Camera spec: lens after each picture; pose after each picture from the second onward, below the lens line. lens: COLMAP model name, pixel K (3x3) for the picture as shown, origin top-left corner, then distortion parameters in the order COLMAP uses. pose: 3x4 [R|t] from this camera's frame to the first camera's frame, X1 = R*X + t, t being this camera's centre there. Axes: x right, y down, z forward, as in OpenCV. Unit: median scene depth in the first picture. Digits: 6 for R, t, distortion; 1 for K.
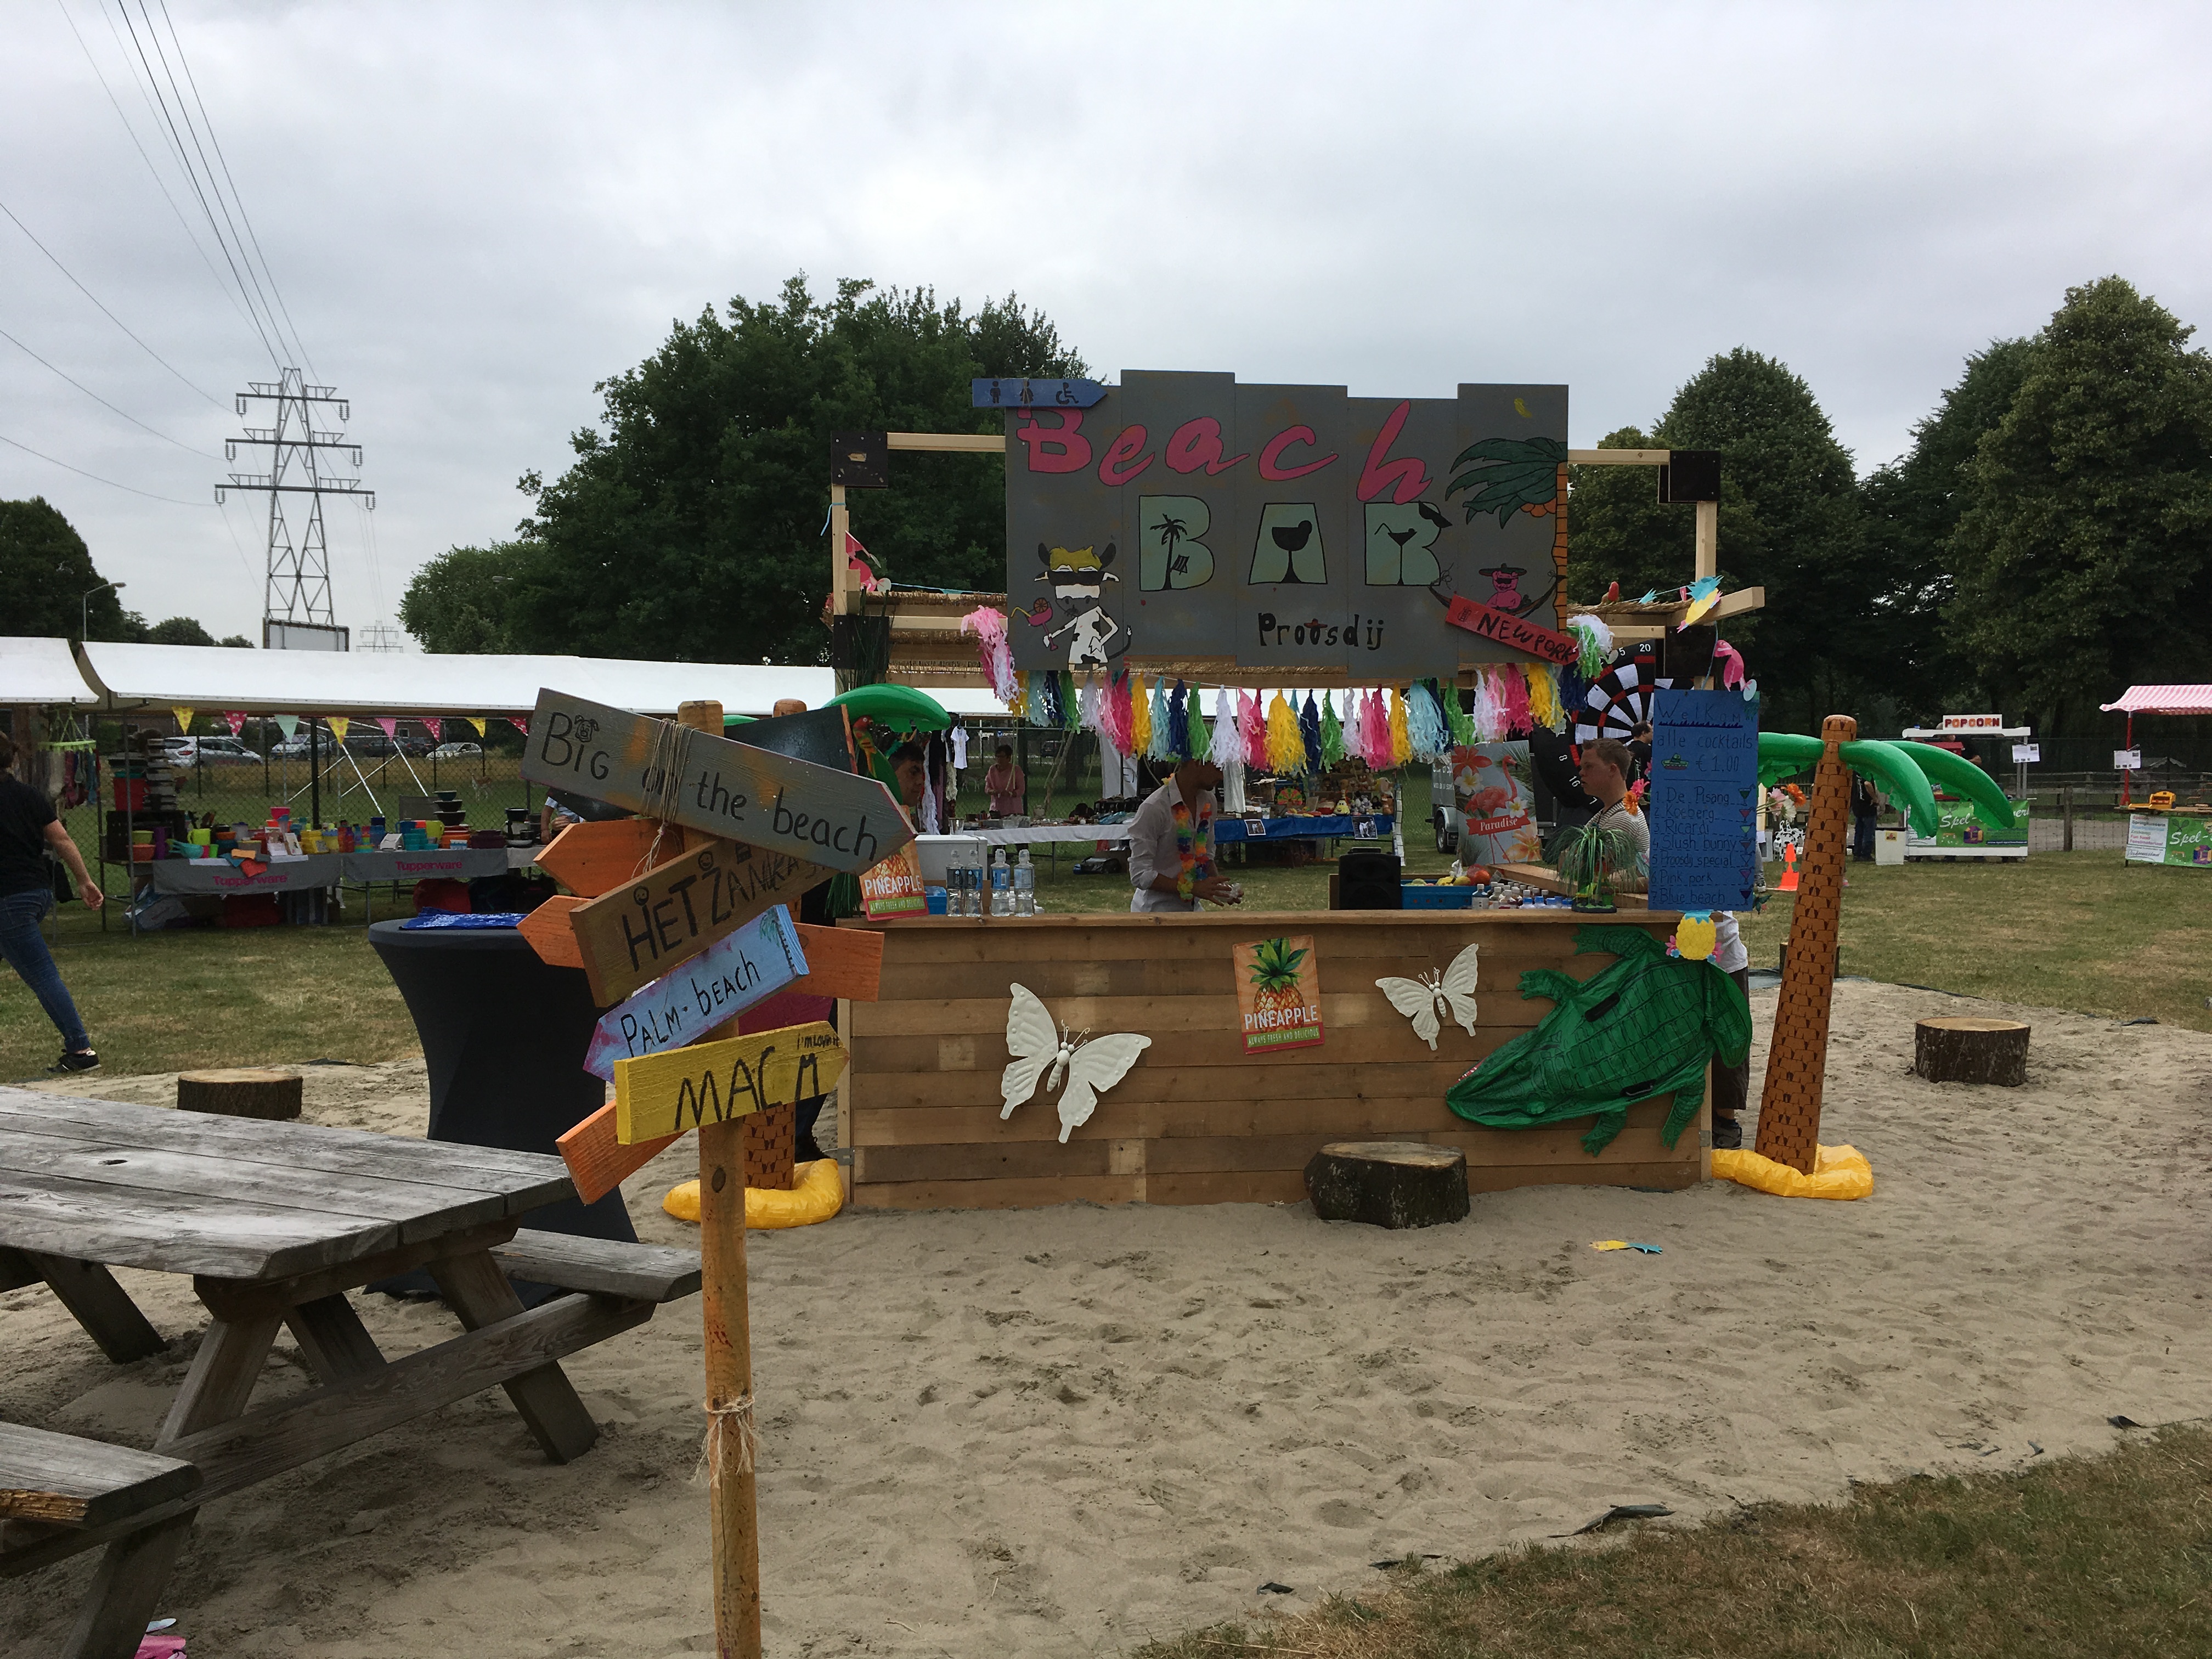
lens RADIAL K [[1872.1, 0, 1107.2], [0, 1872.1, 822.3], [0, 0, 1]] dist [0.083672, -0.106238]
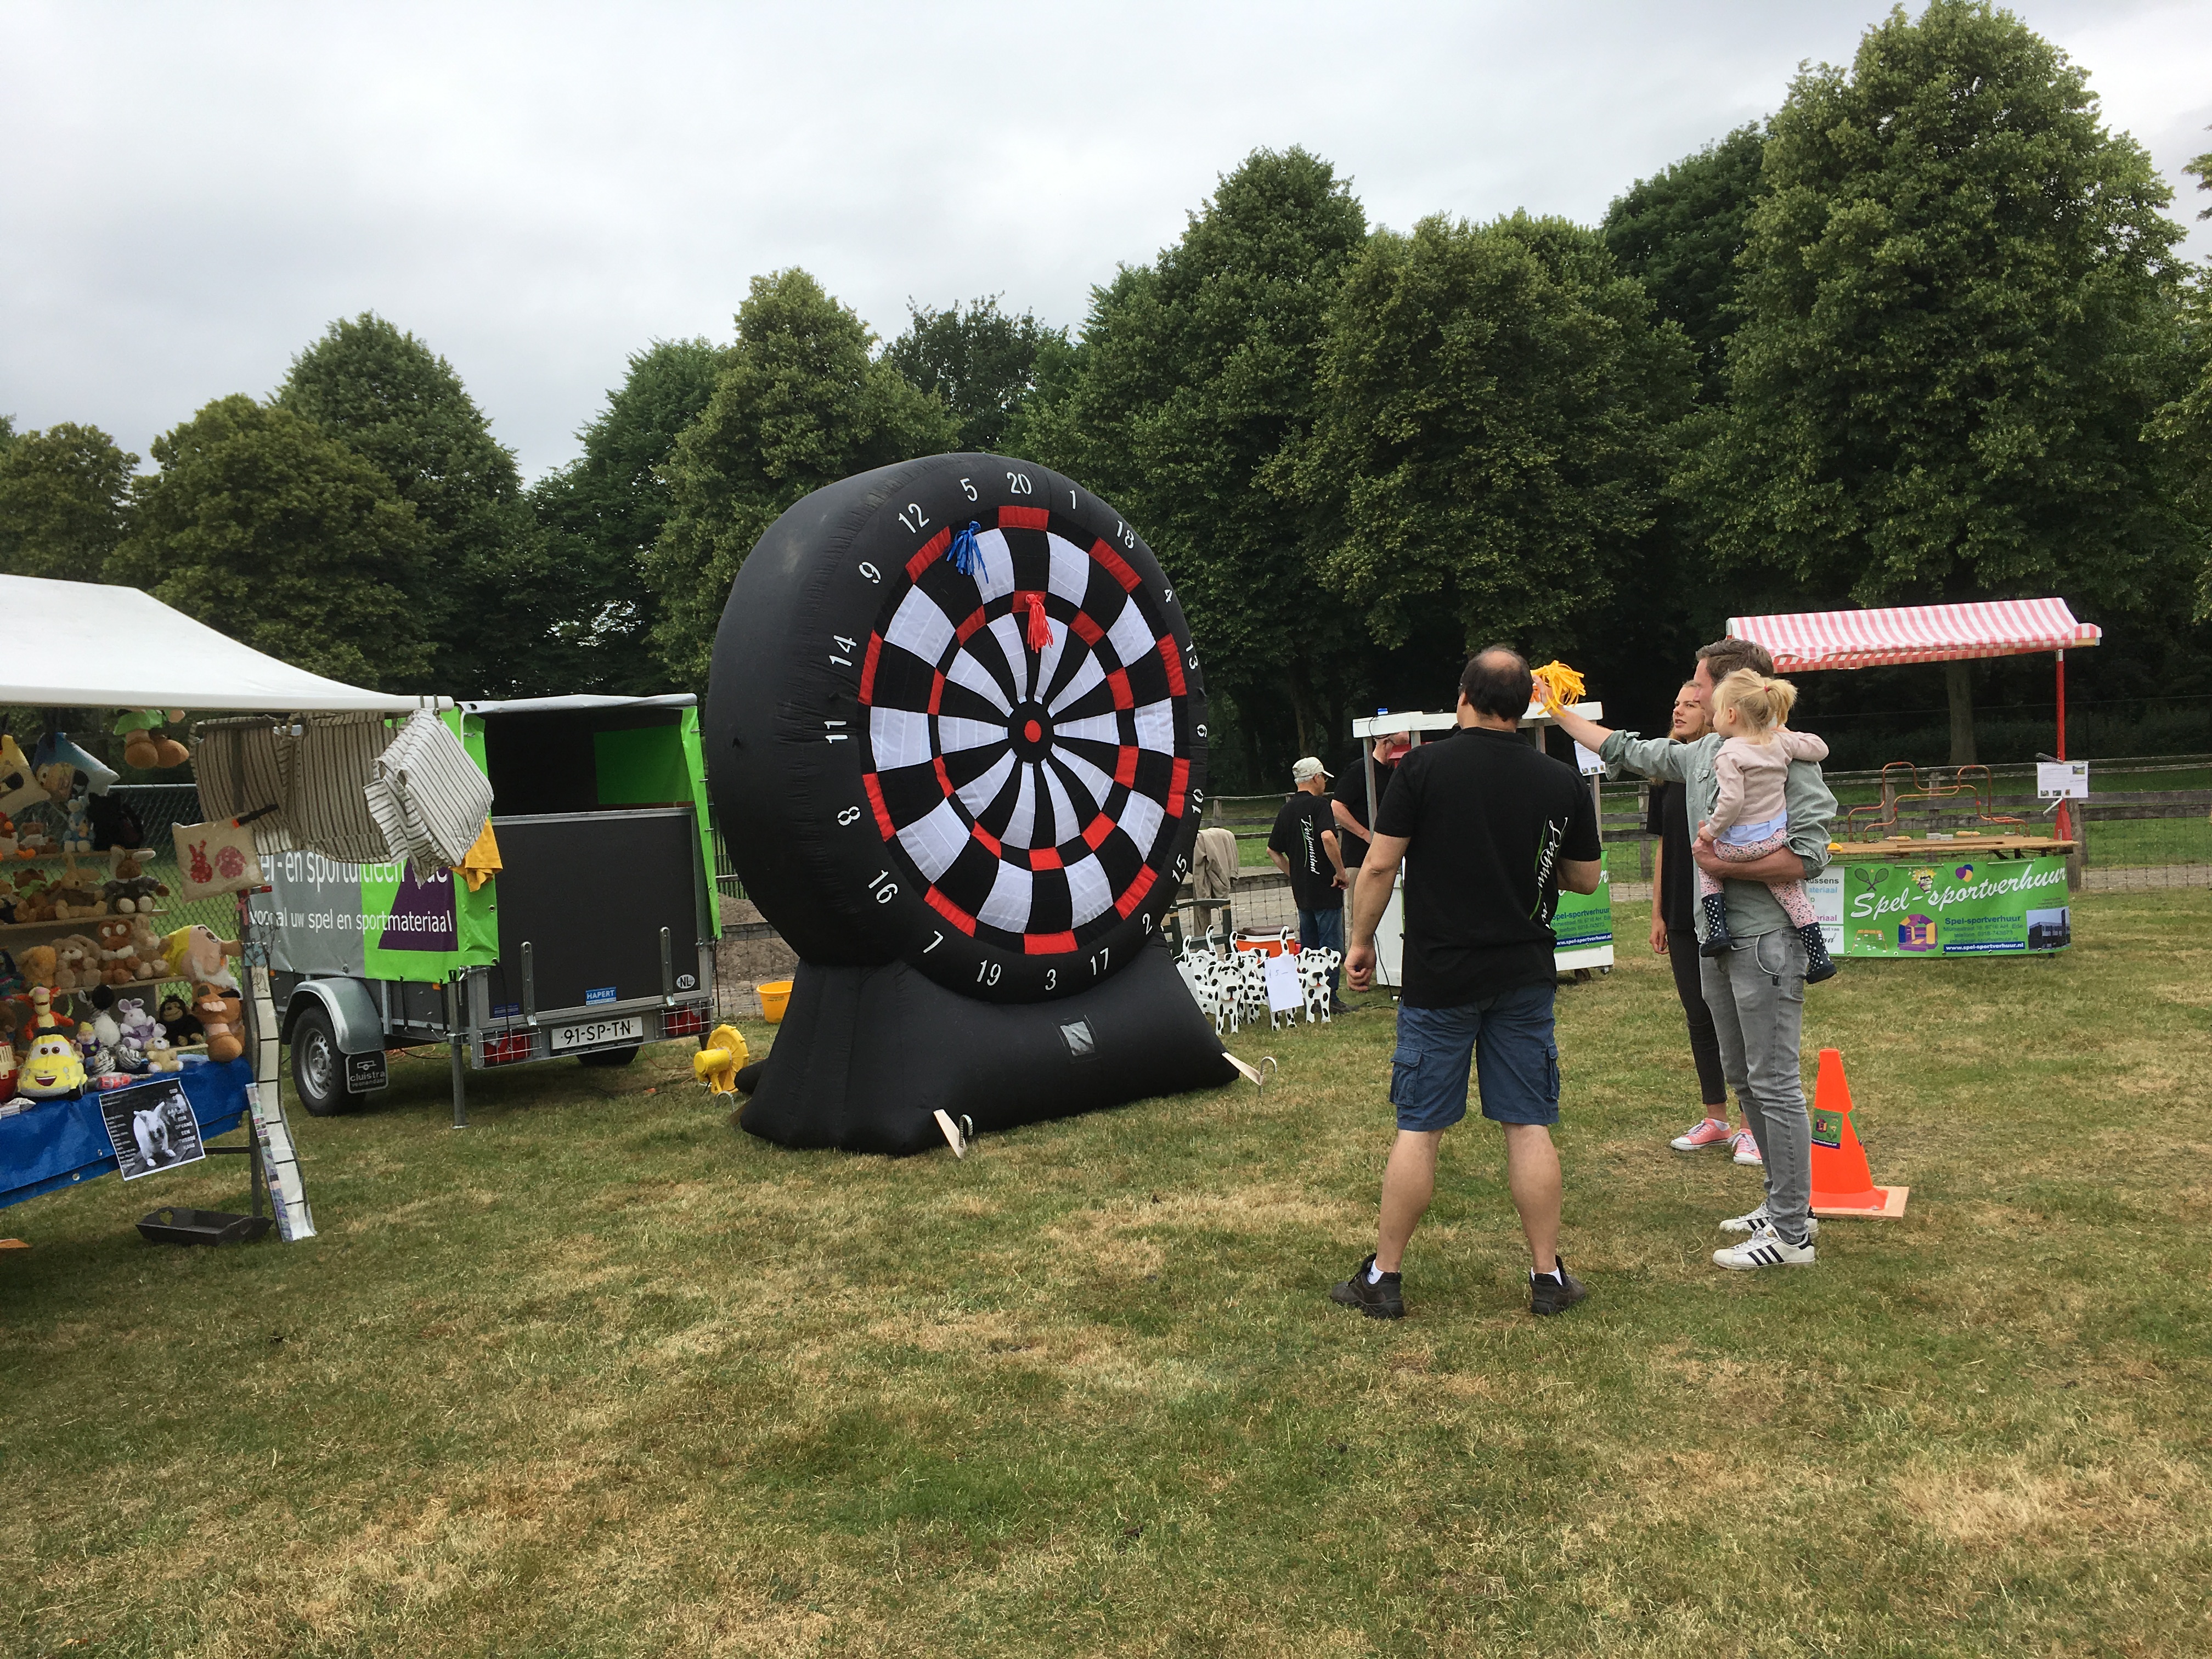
lens RADIAL K [[1872.1, 0, 1098.5], [0, 1872.1, 834.5], [0, 0, 1]] dist [0.083672, -0.106238]
pose [[0.748430, -0.063242, 0.660191, 0.021652], [0.079664, 0.996808, 0.005177, -0.009608], [-0.658412, 0.048719, 0.751080, 0.240854]]
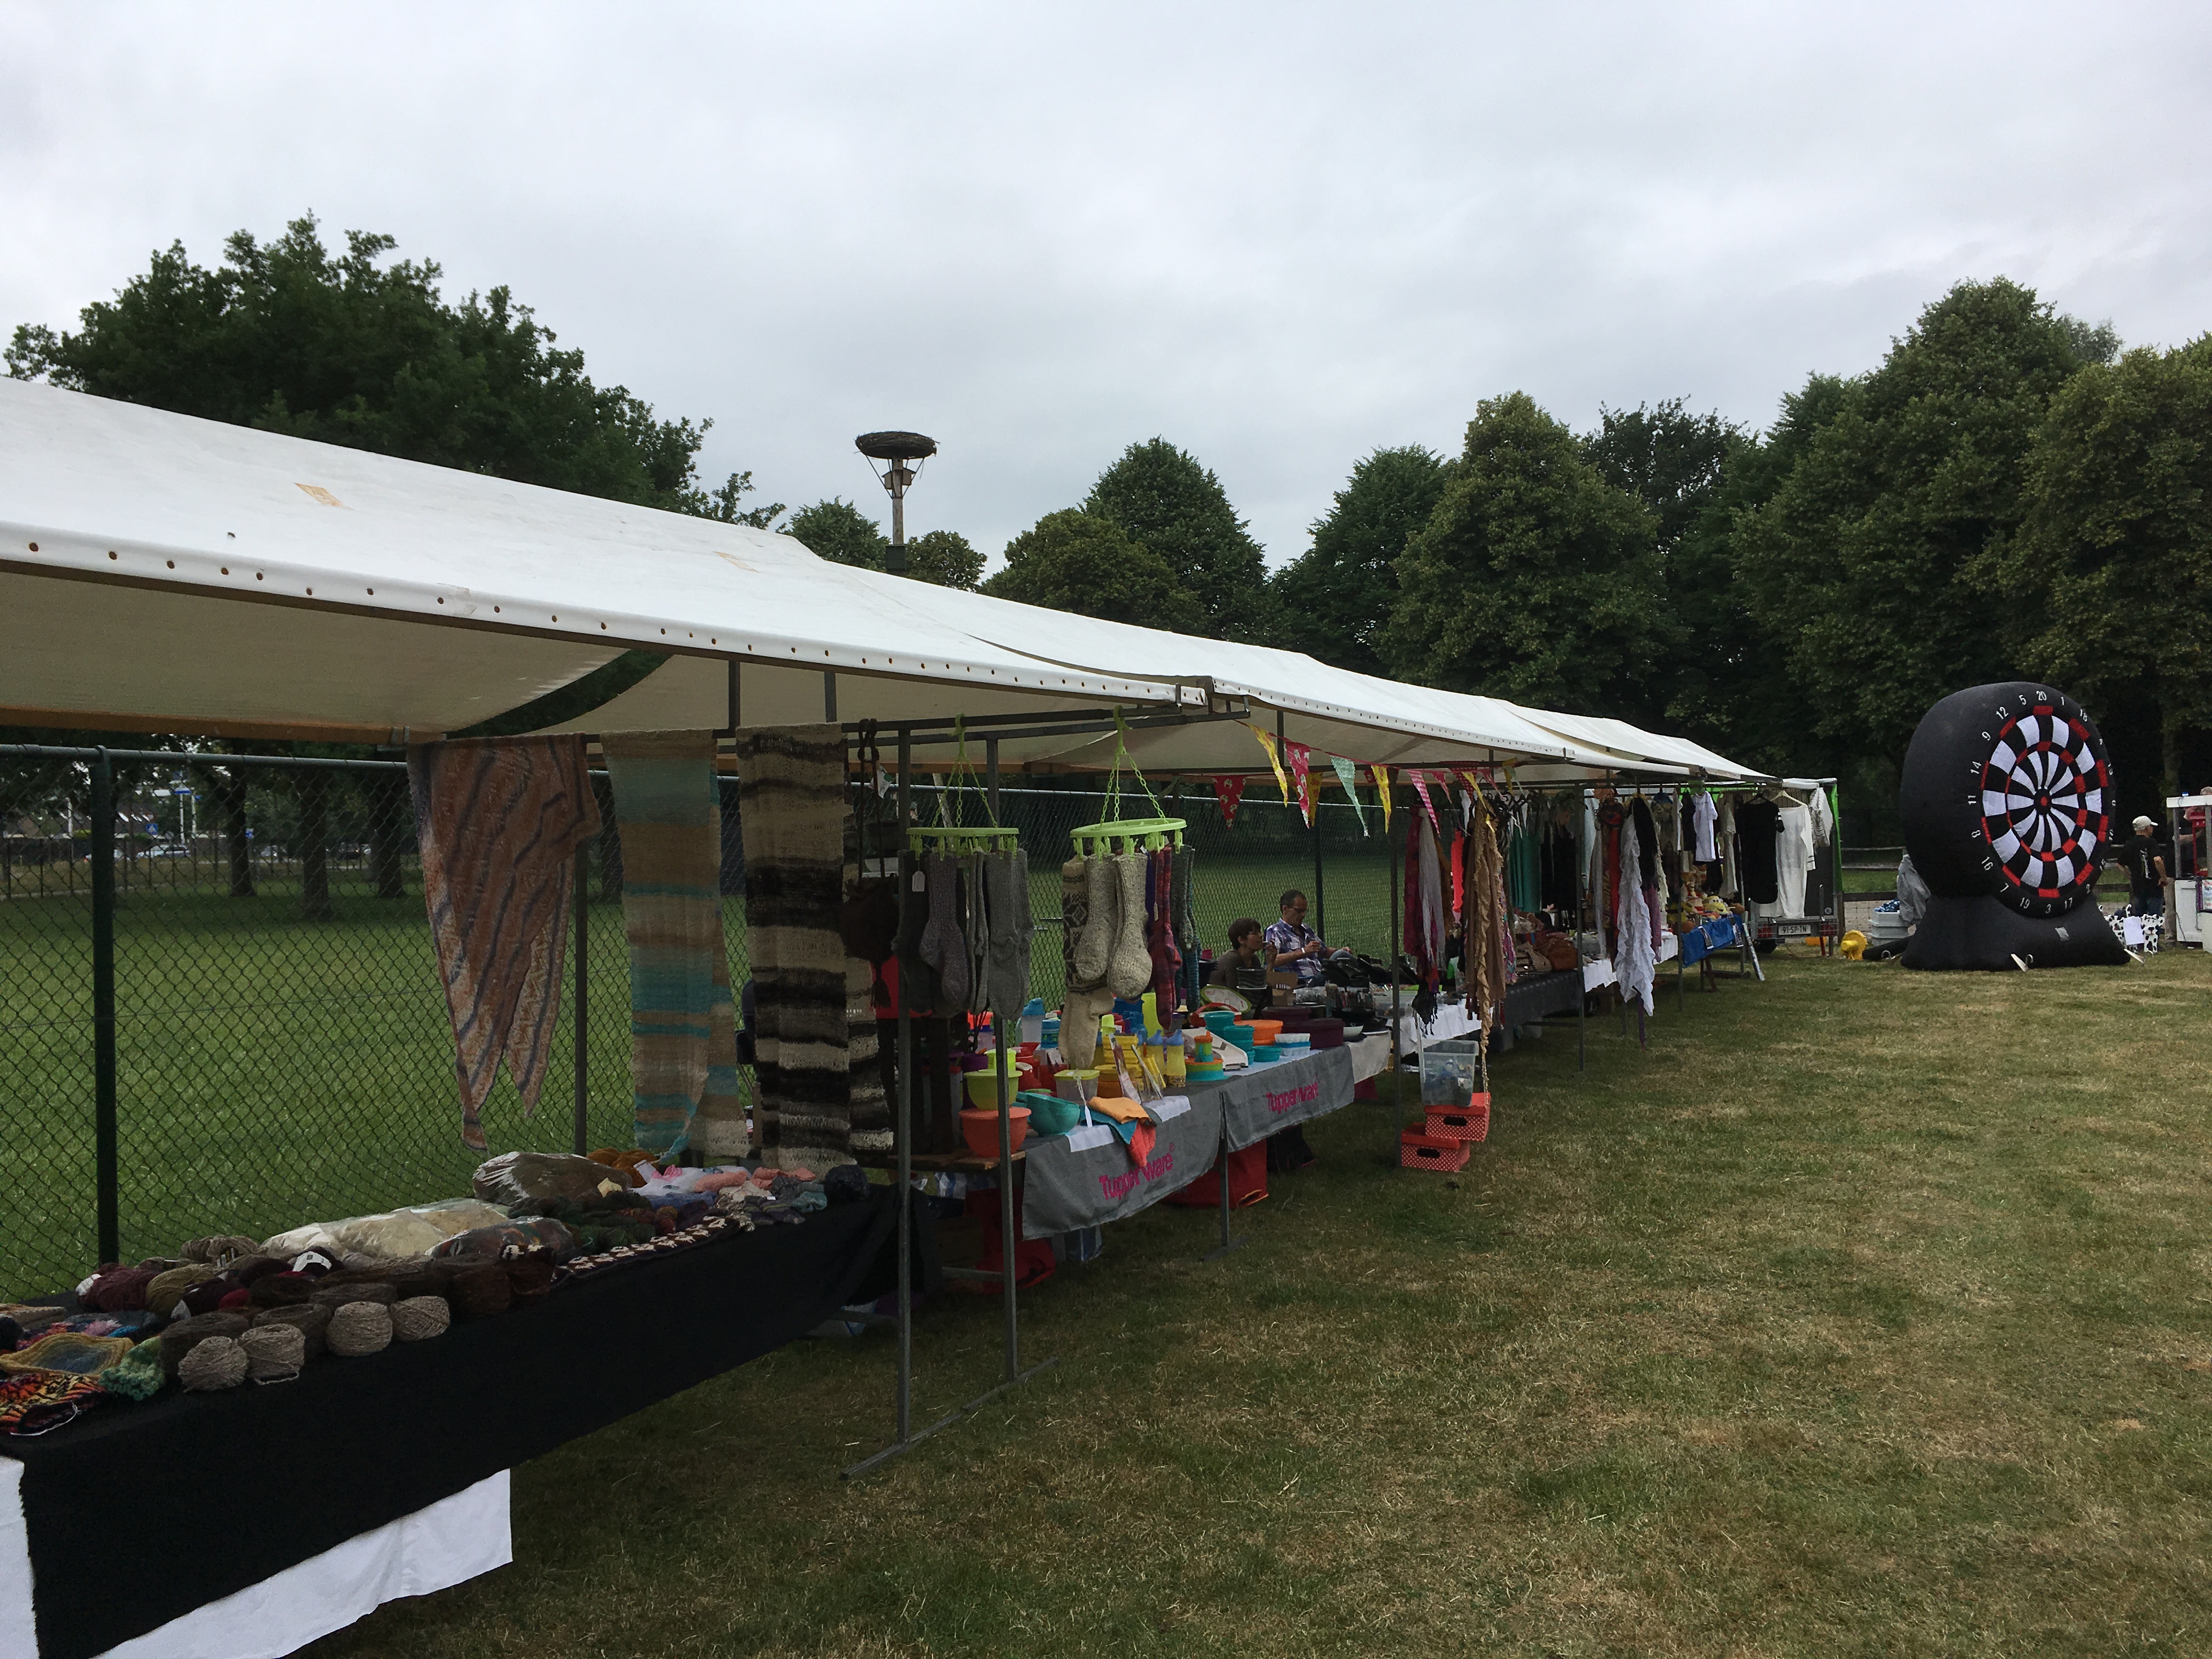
lens RADIAL K [[1872.1, 0, 1098.1], [0, 1872.1, 827.5], [0, 0, 1]] dist [0.083672, -0.106238]
pose [[0.910228, -0.014048, 0.413870, -0.136921], [0.033662, 0.998627, -0.040136, -0.005669], [-0.412737, 0.050465, 0.909451, 0.140897]]
